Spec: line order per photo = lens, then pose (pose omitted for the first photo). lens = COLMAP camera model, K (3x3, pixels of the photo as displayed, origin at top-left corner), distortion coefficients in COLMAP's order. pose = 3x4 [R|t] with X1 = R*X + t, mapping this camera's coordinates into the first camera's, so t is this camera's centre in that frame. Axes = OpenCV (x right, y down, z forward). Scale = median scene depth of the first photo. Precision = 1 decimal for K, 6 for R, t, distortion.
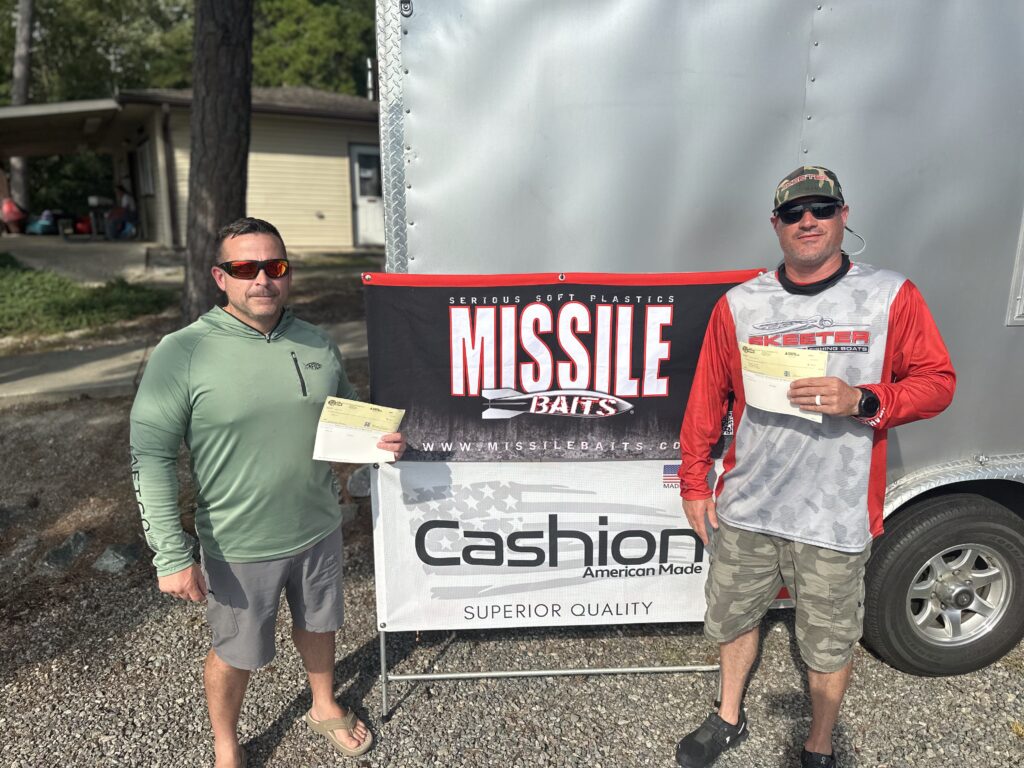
lens RADIAL K [[726.4, 0, 509.8], [0, 726.4, 389.1], [0, 0, 1]] dist [0.017792, -0.026686]
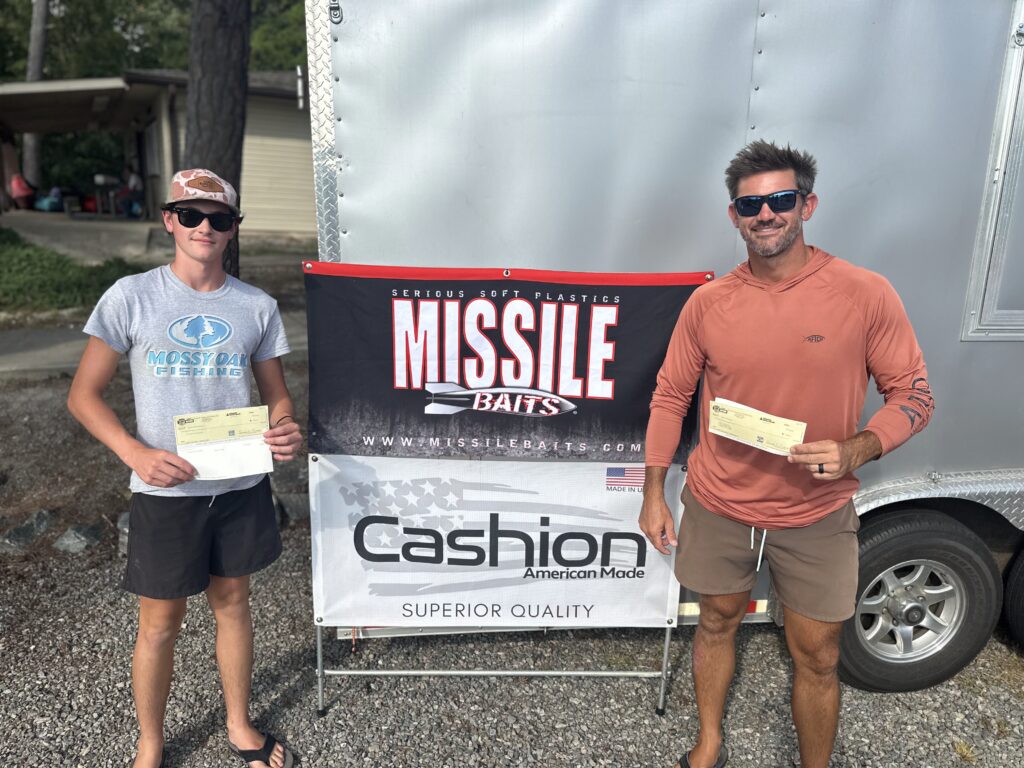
lens RADIAL K [[726.4, 0, 507.9], [0, 726.4, 386.8], [0, 0, 1]] dist [0.017792, -0.026686]
pose [[0.999267, 0.036138, -0.012595, 0.071326], [-0.036043, 0.999321, 0.007684, -0.006251], [0.012864, -0.007225, 0.999891, 0.013268]]
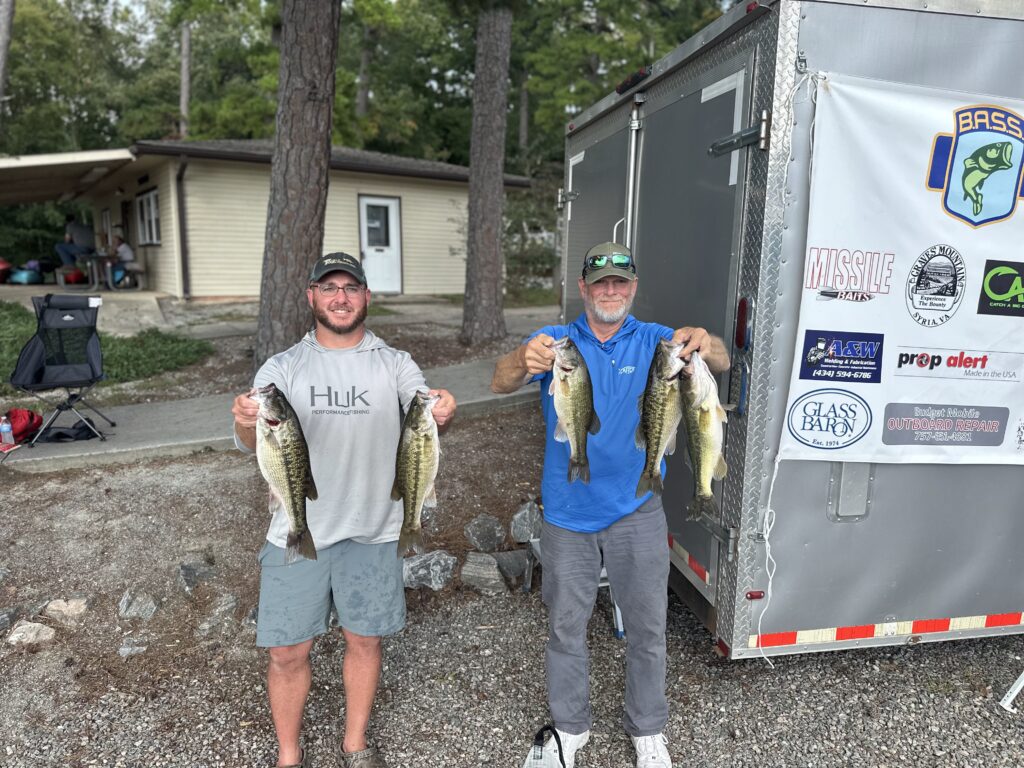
lens RADIAL K [[726.4, 0, 509.5], [0, 726.4, 387.1], [0, 0, 1]] dist [0.017792, -0.026686]
pose [[0.997454, -0.014017, 0.069922, -0.461993], [0.018584, 0.997706, -0.065102, -0.003387], [-0.068849, 0.066236, 0.995426, -0.013350]]
